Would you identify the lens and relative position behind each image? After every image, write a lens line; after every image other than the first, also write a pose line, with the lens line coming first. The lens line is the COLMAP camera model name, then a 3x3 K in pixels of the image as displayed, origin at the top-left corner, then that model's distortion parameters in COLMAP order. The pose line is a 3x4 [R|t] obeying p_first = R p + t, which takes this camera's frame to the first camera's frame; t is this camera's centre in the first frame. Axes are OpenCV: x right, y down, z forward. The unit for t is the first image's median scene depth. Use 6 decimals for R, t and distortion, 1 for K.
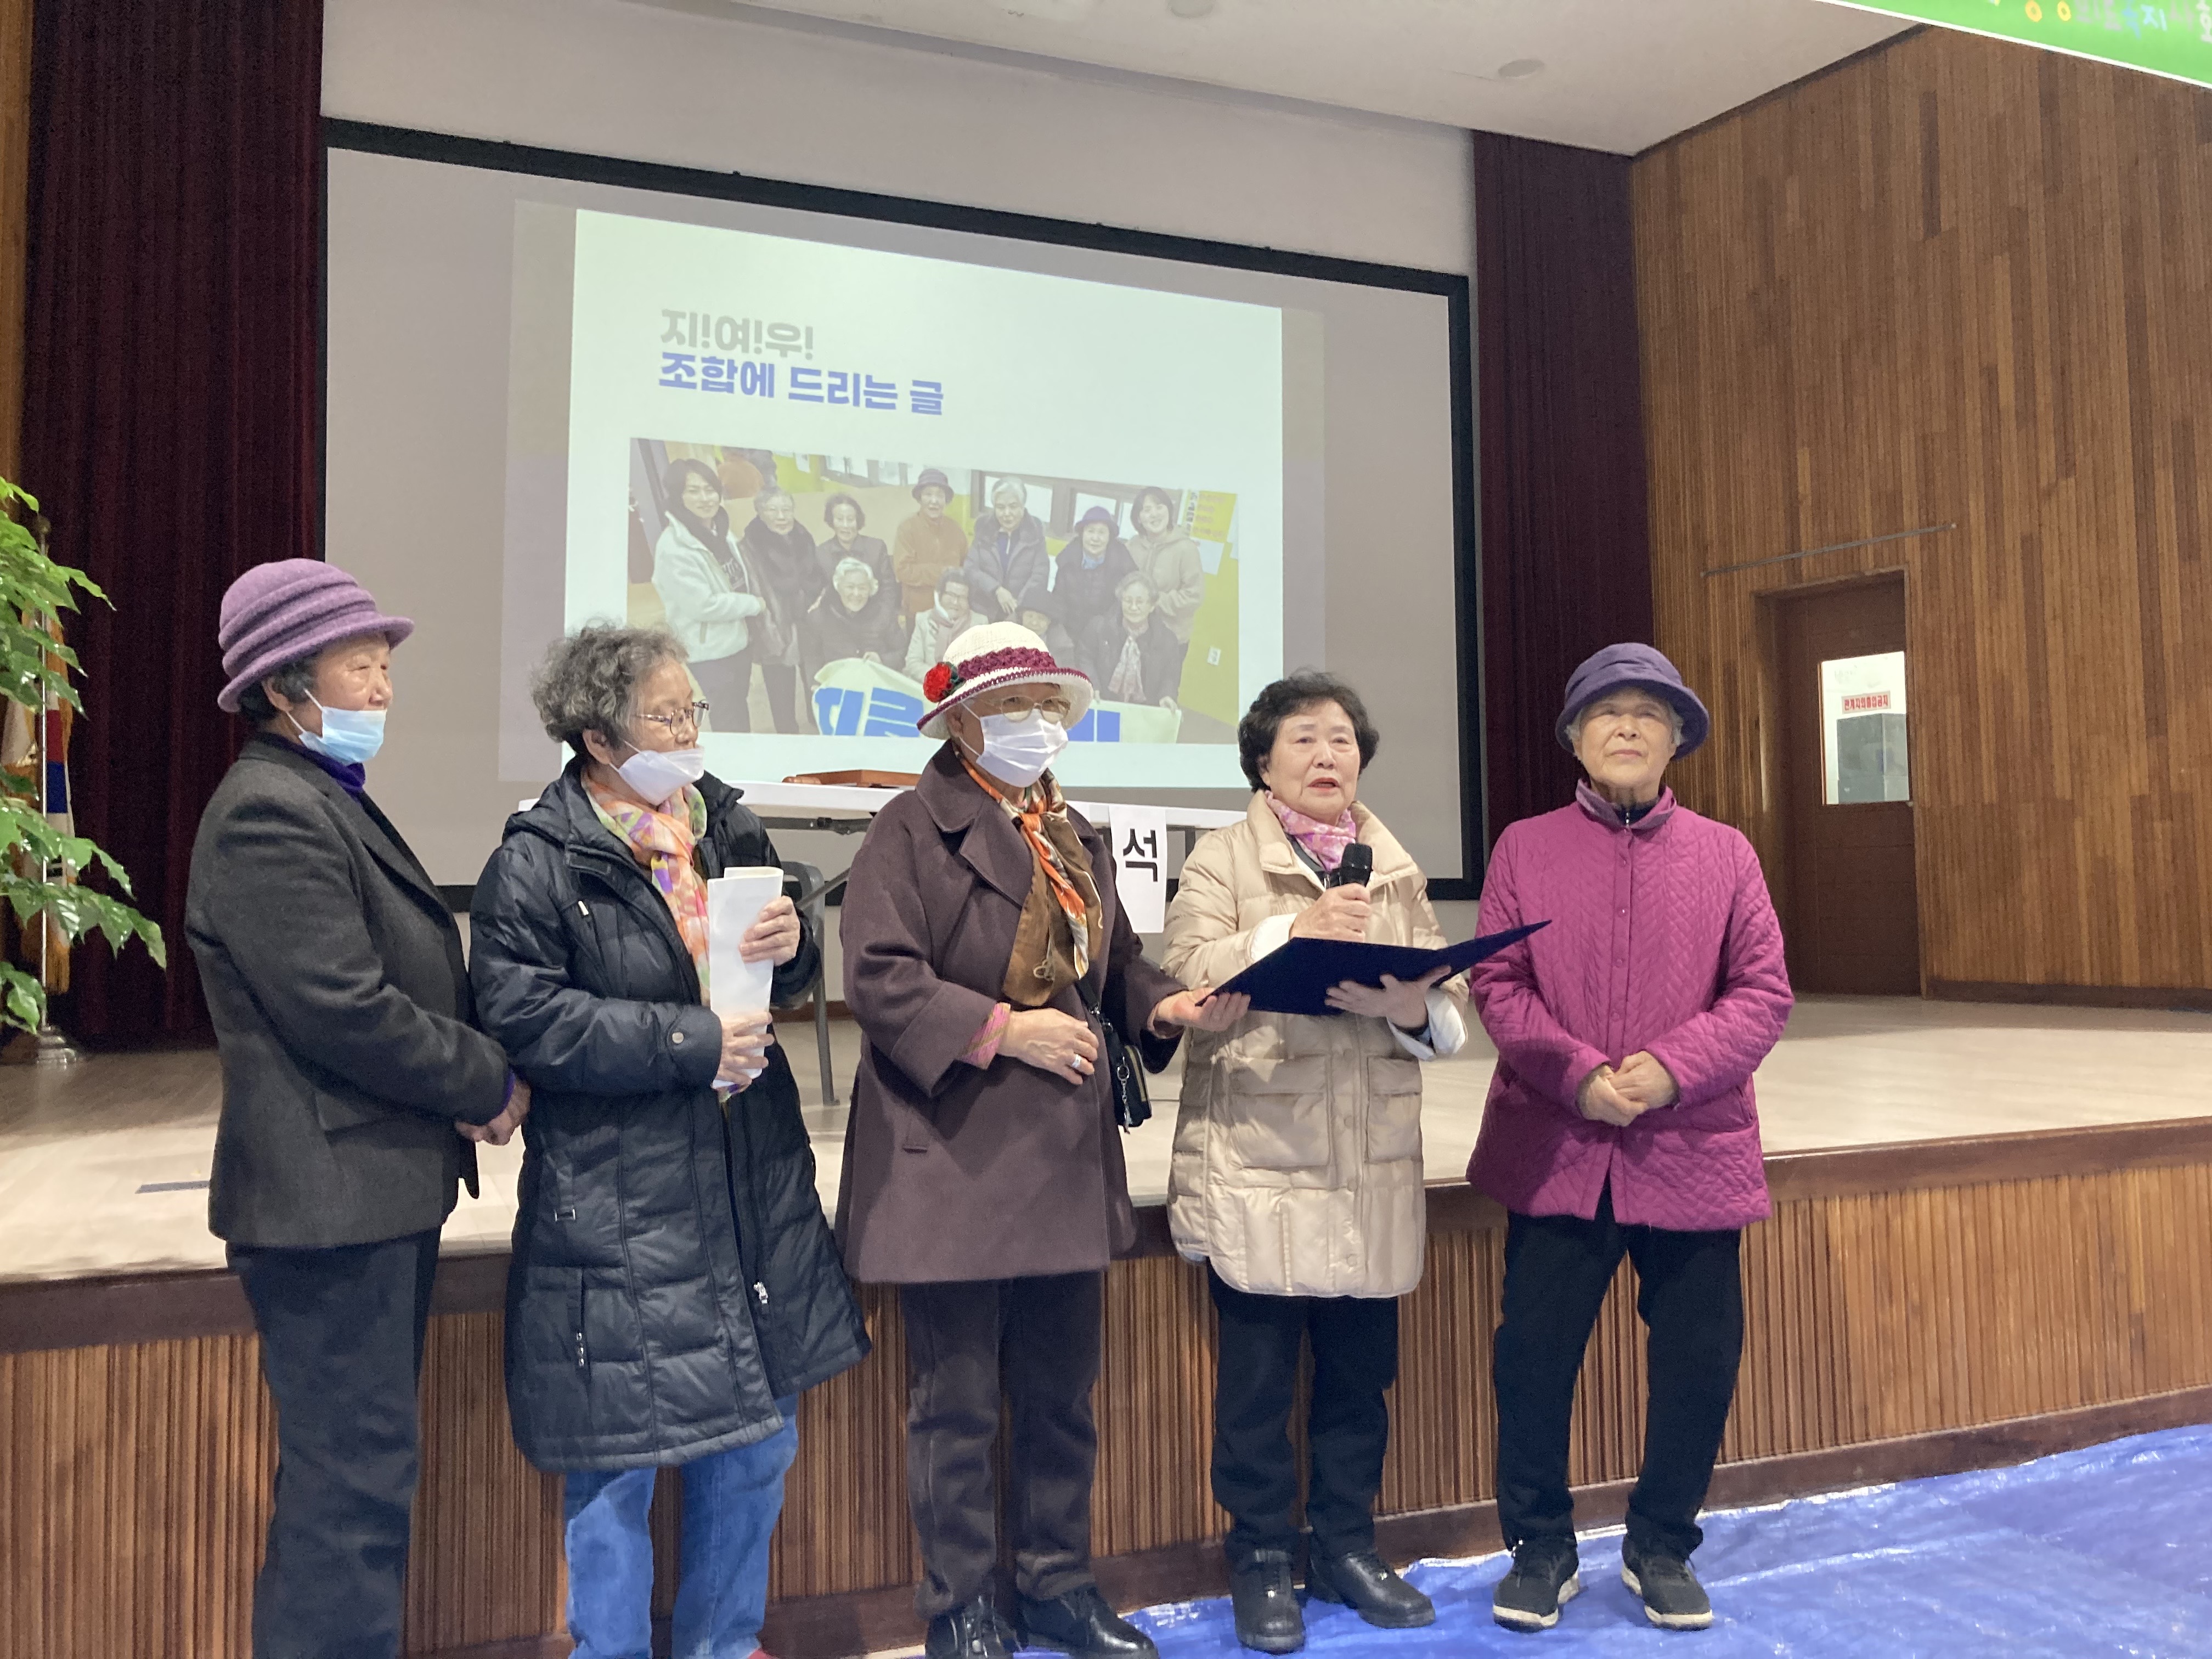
lens RADIAL K [[1815.6, 0, 1081.2], [0, 1815.6, 817.8], [0, 0, 1]] dist [0.005385, 0.003395]
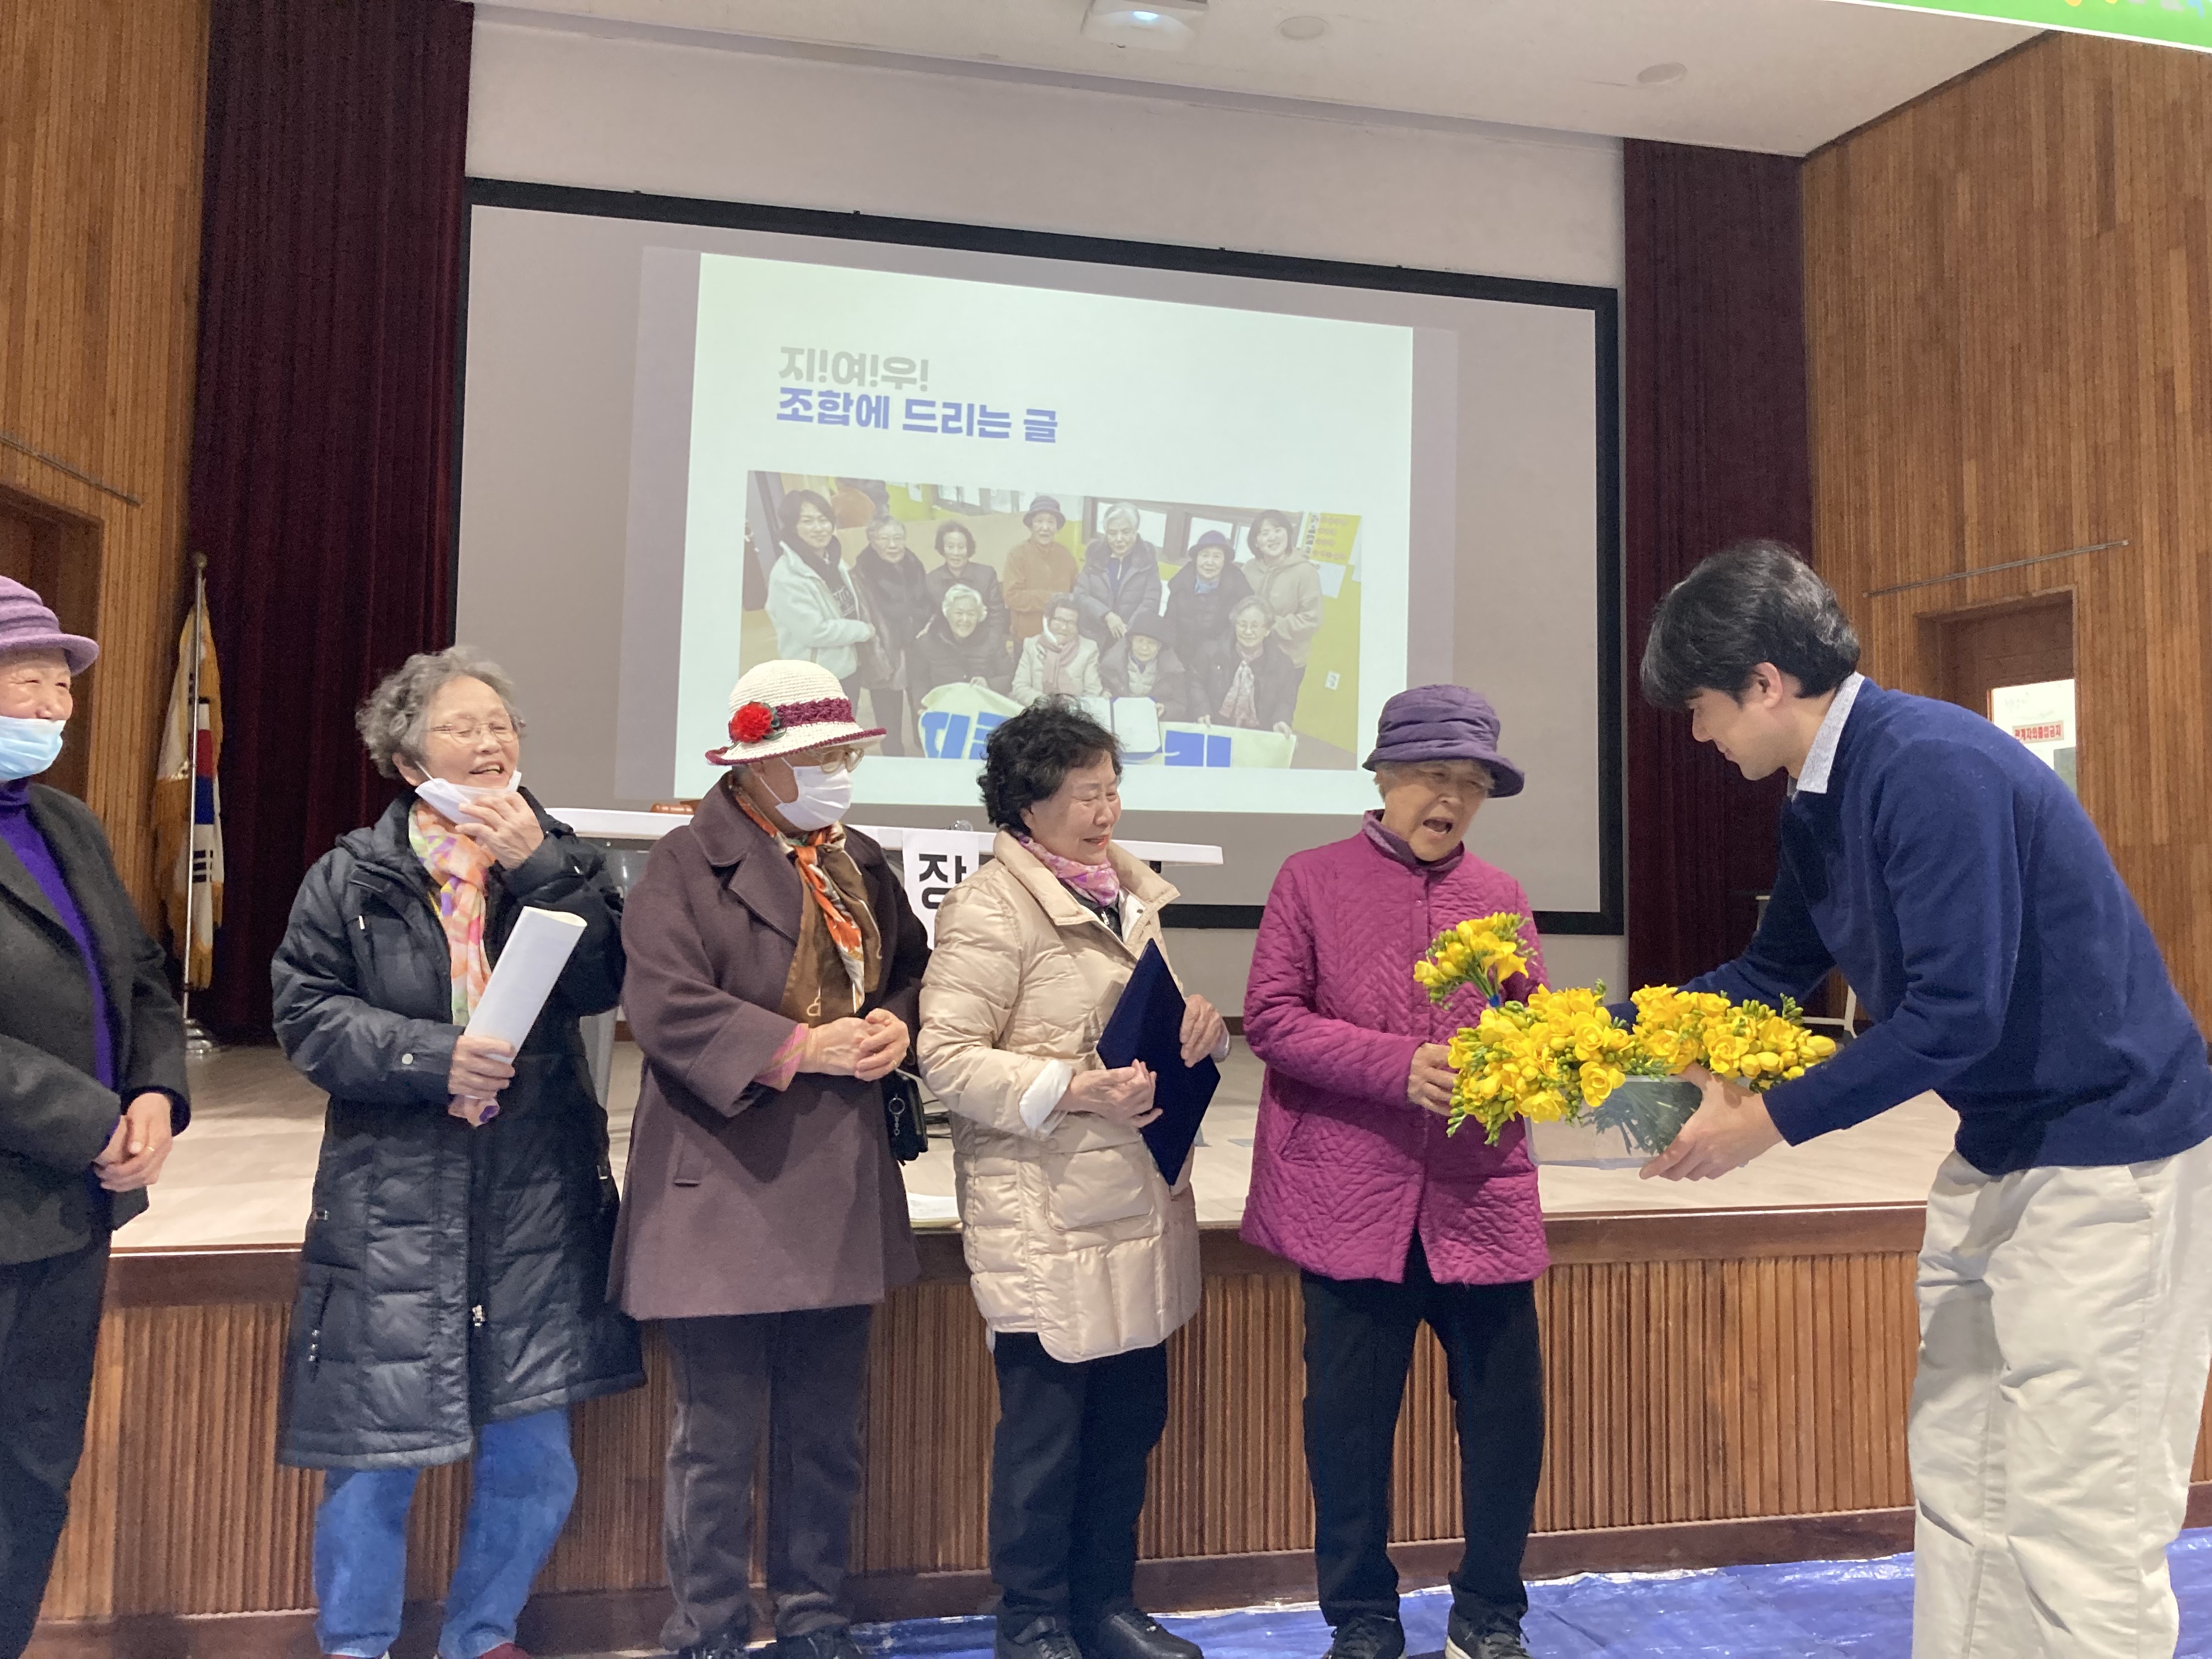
lens RADIAL K [[1809.3, 0, 1106.0], [0, 1809.3, 829.5], [0, 0, 1]] dist [0.000569, -0.005560]
pose [[0.987954, 0.014584, -0.154057, 0.112437], [-0.015066, 0.999885, -0.001958, -0.004655], [0.154011, 0.004255, 0.988060, 0.008784]]
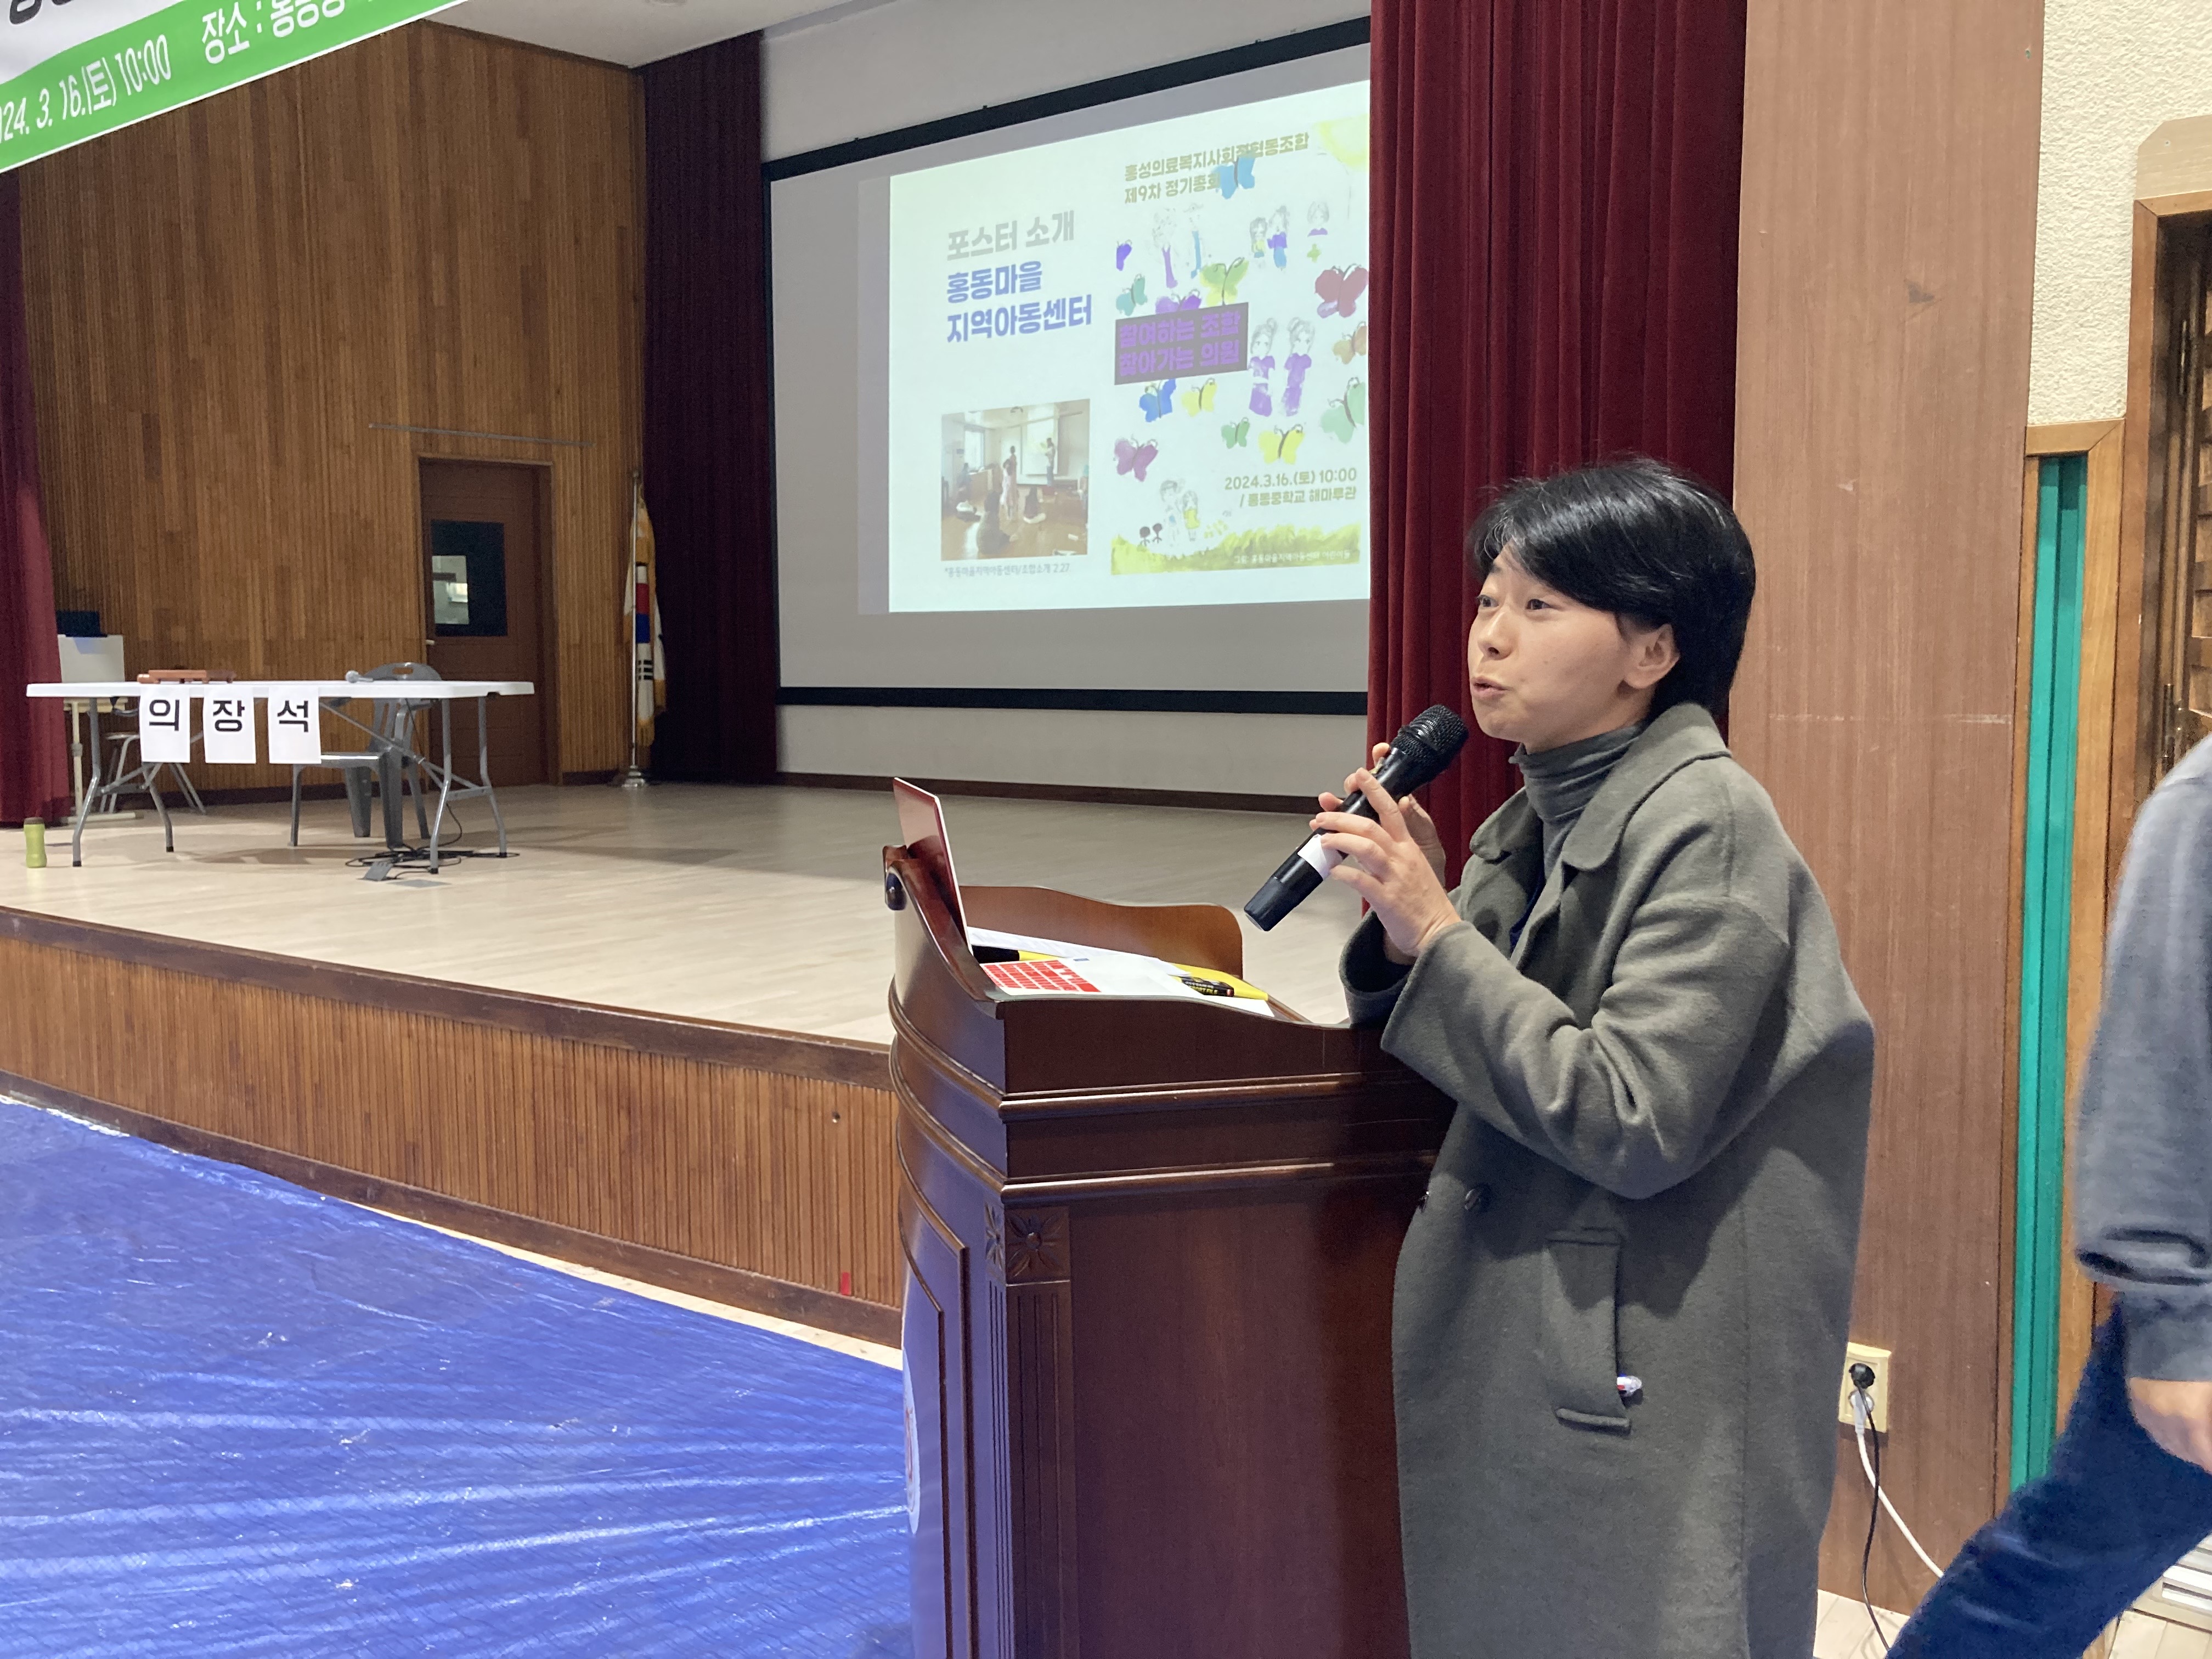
lens RADIAL K [[1815.6, 0, 1081.2], [0, 1815.6, 817.8], [0, 0, 1]] dist [0.005385, 0.003395]
pose [[0.513737, 0.087609, -0.853463, 0.928723], [0.046561, 0.990460, 0.129699, -0.035431], [0.856683, -0.106369, 0.504757, 0.382108]]
